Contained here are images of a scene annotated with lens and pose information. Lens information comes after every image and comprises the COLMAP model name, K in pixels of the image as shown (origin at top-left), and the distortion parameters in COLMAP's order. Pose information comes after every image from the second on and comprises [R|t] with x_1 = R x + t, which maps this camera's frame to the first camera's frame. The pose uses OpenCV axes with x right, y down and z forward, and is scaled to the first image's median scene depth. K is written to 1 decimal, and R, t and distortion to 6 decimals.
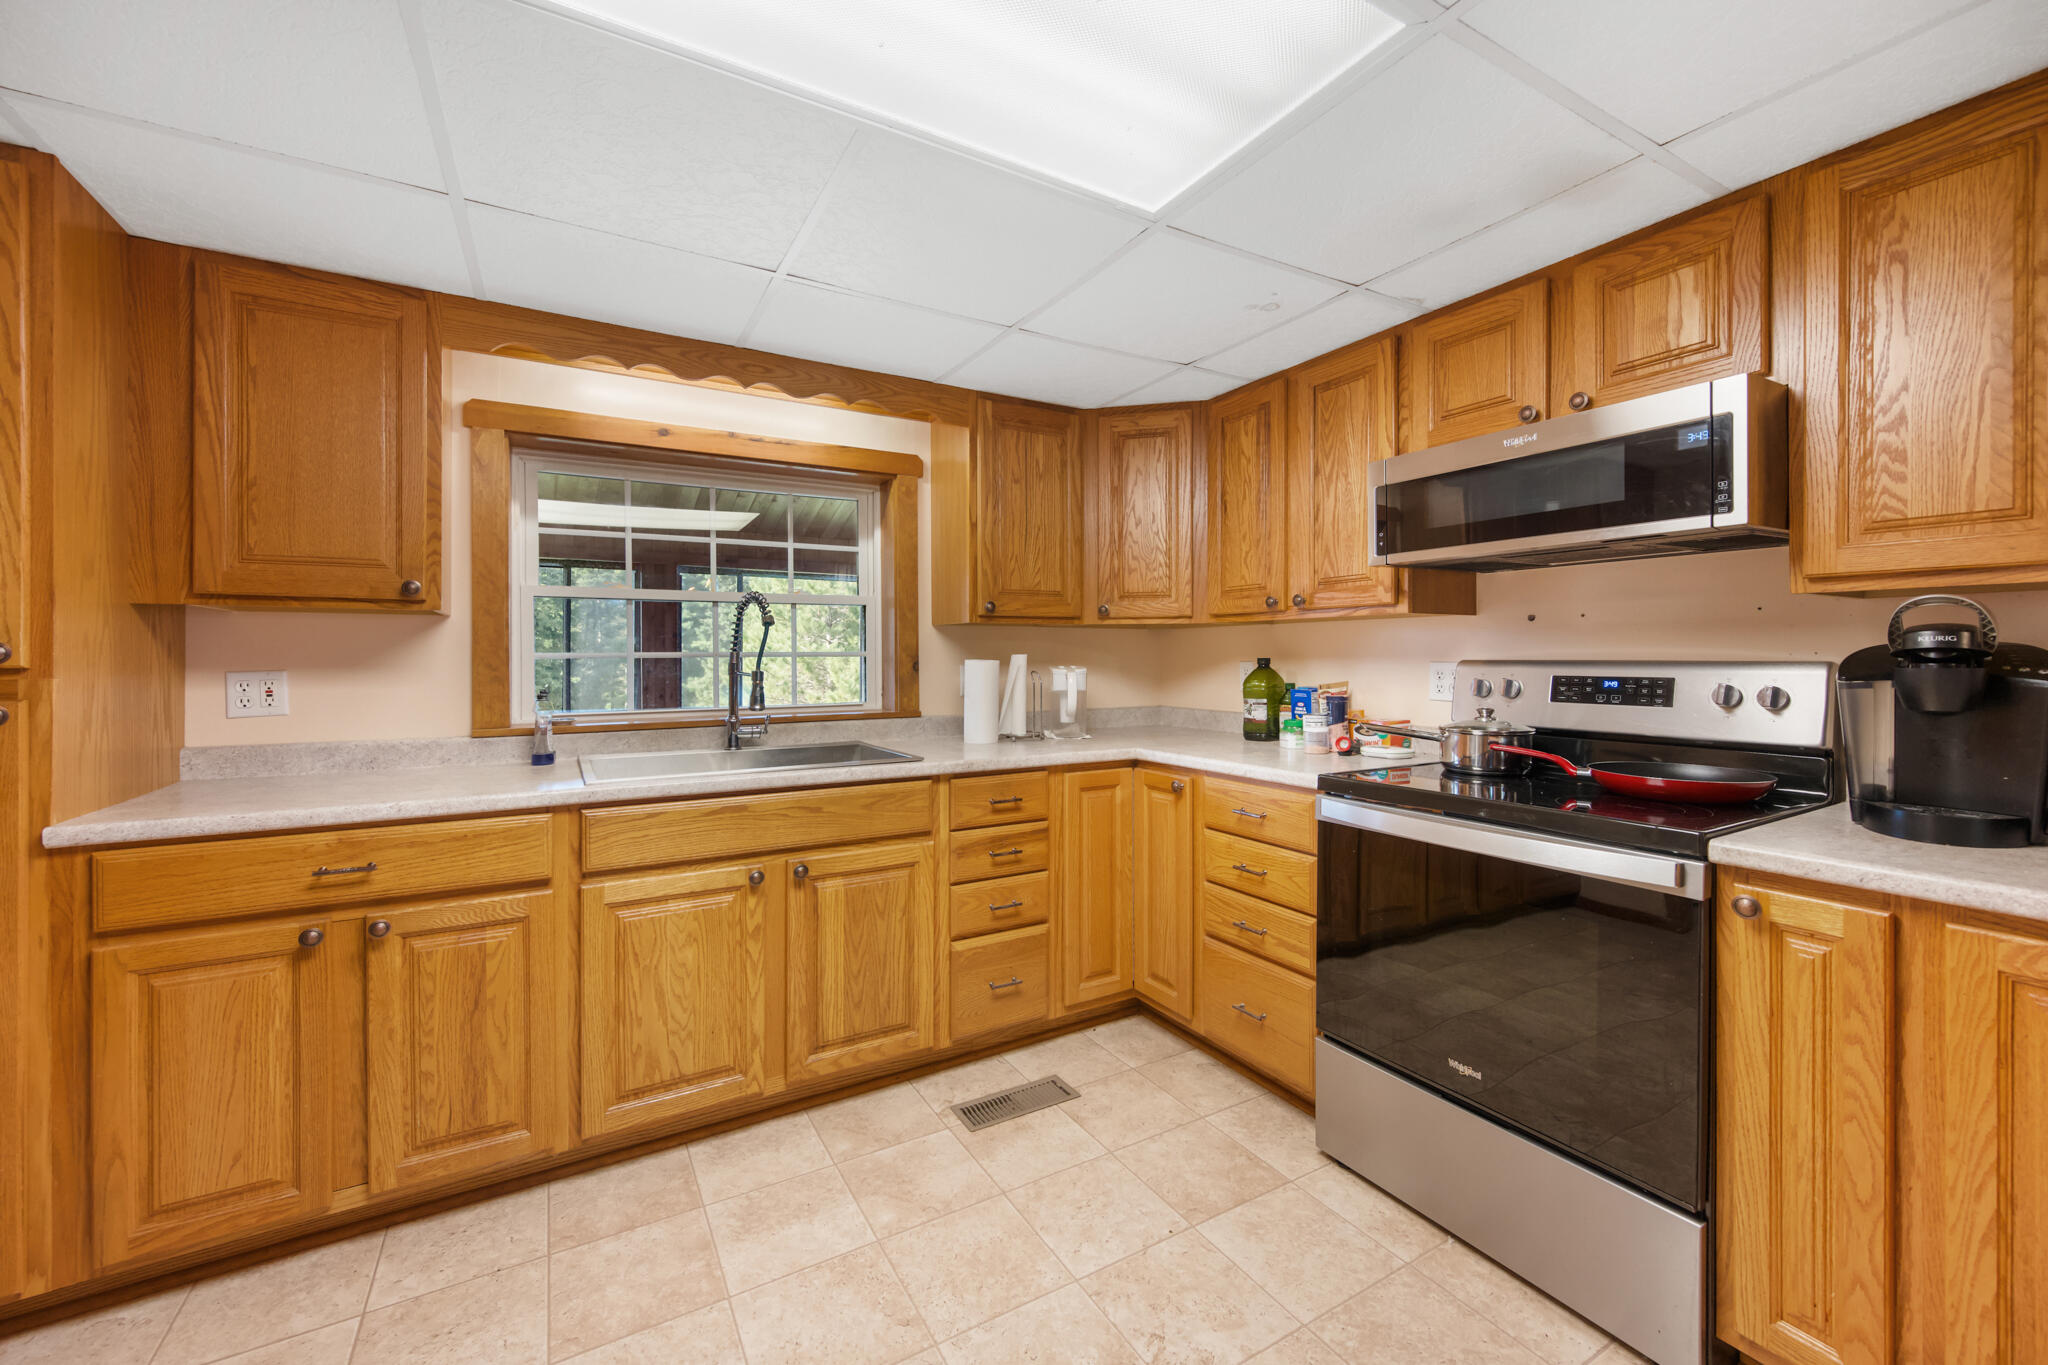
lens RADIAL K [[826.1, 0, 1017.7], [0, 826.1, 654.8], [0, 0, 1]] dist [-0.000668, -0.000127]
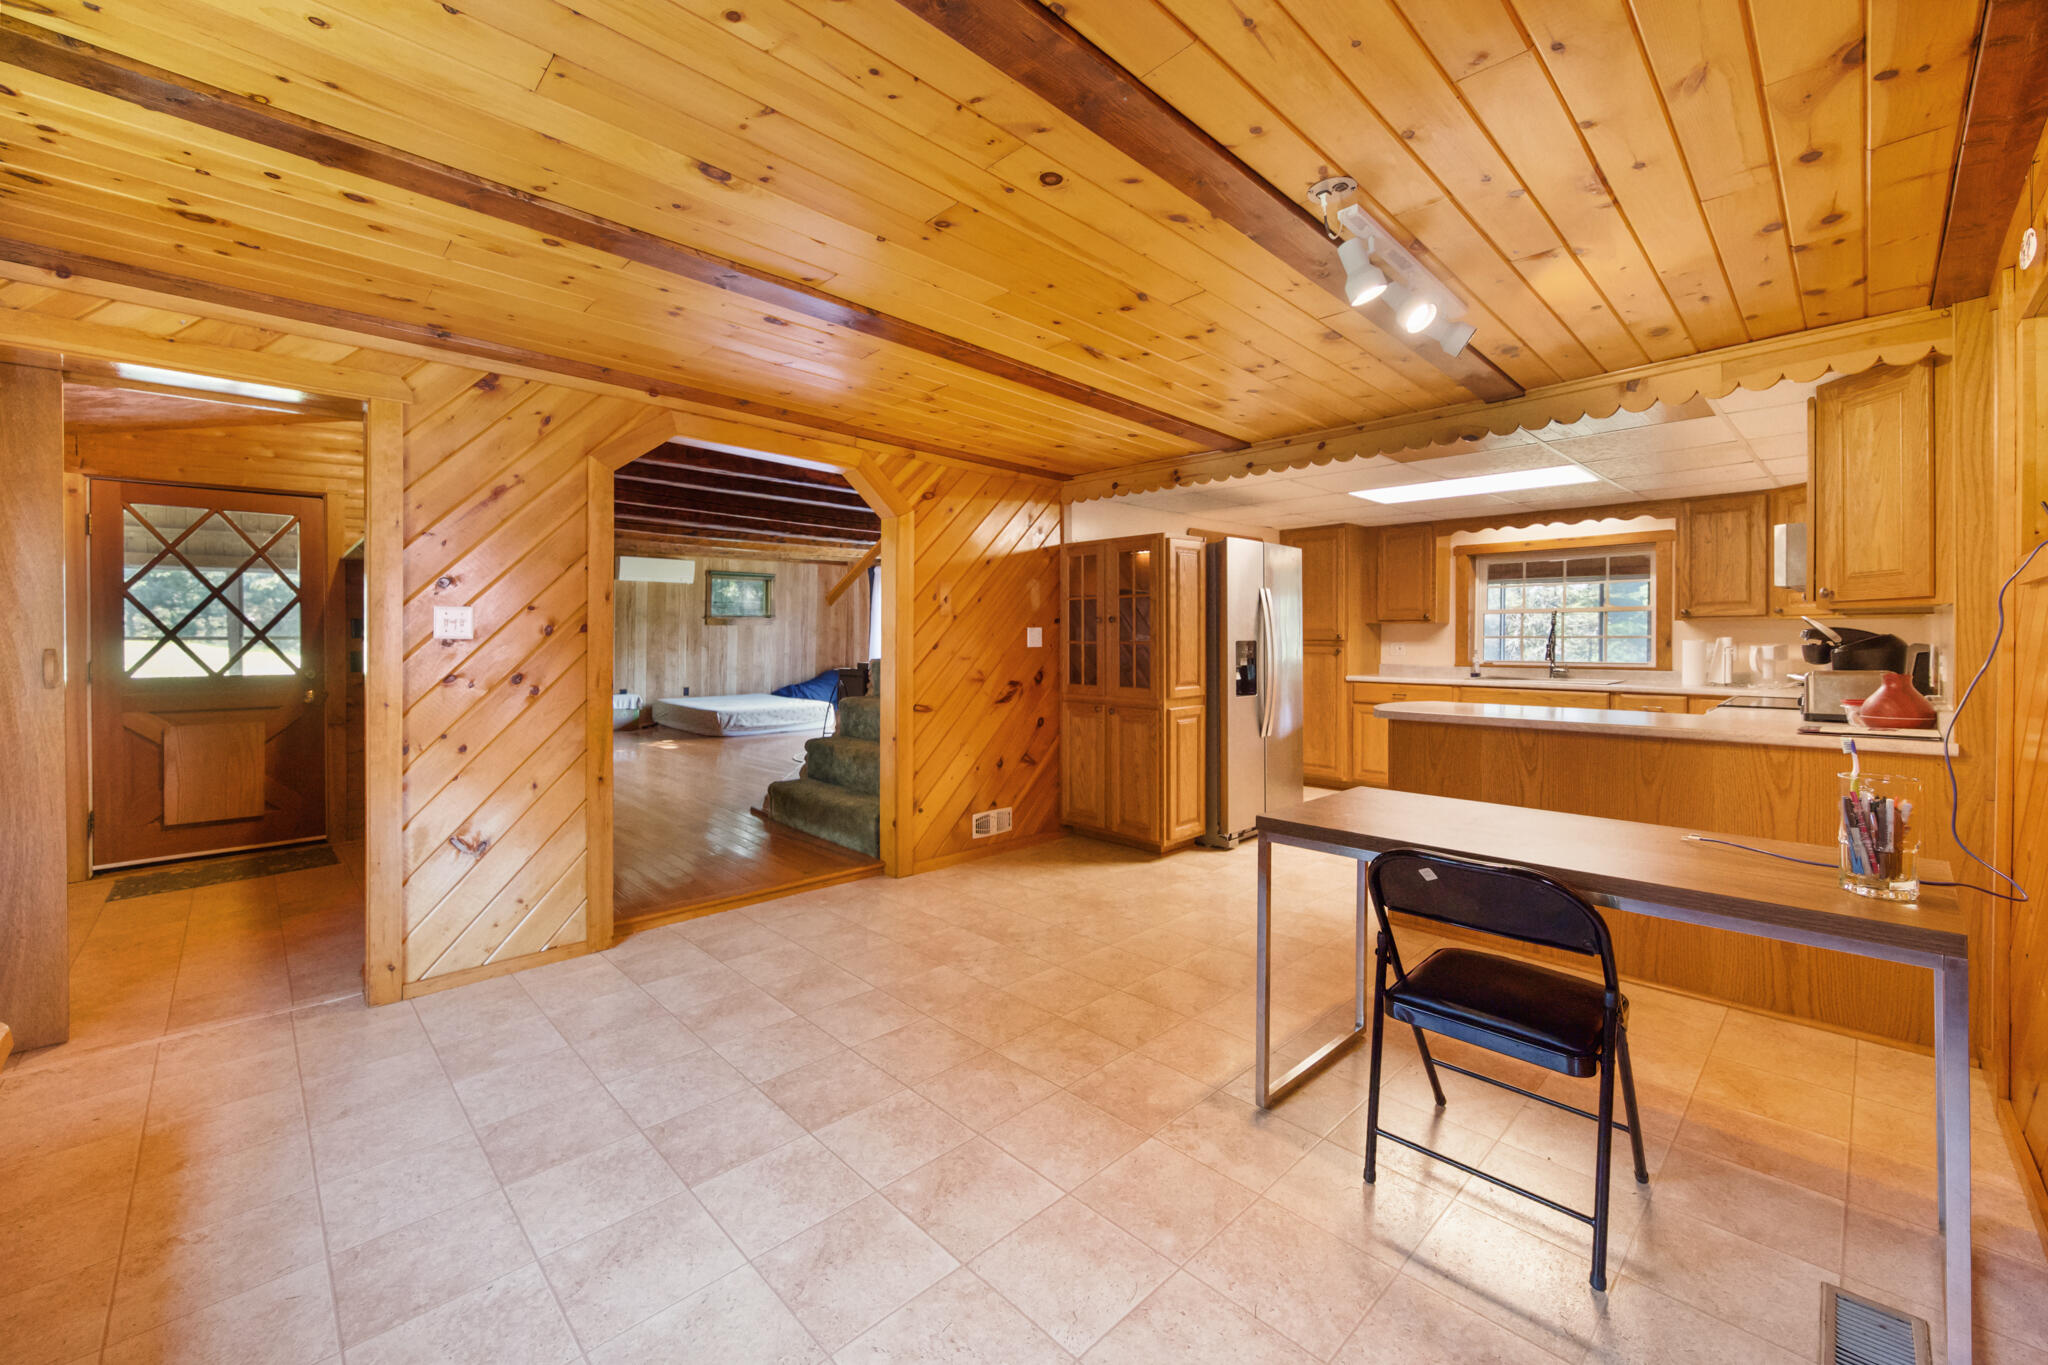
lens RADIAL K [[826.1, 0, 1017.7], [0, 826.1, 654.8], [0, 0, 1]] dist [-0.000668, -0.000127]
pose [[0.255545, 0.018248, -0.966625, 1.709165], [0.000816, 0.999817, 0.019091, 0.005337], [0.966797, -0.005667, 0.255484, -1.183954]]
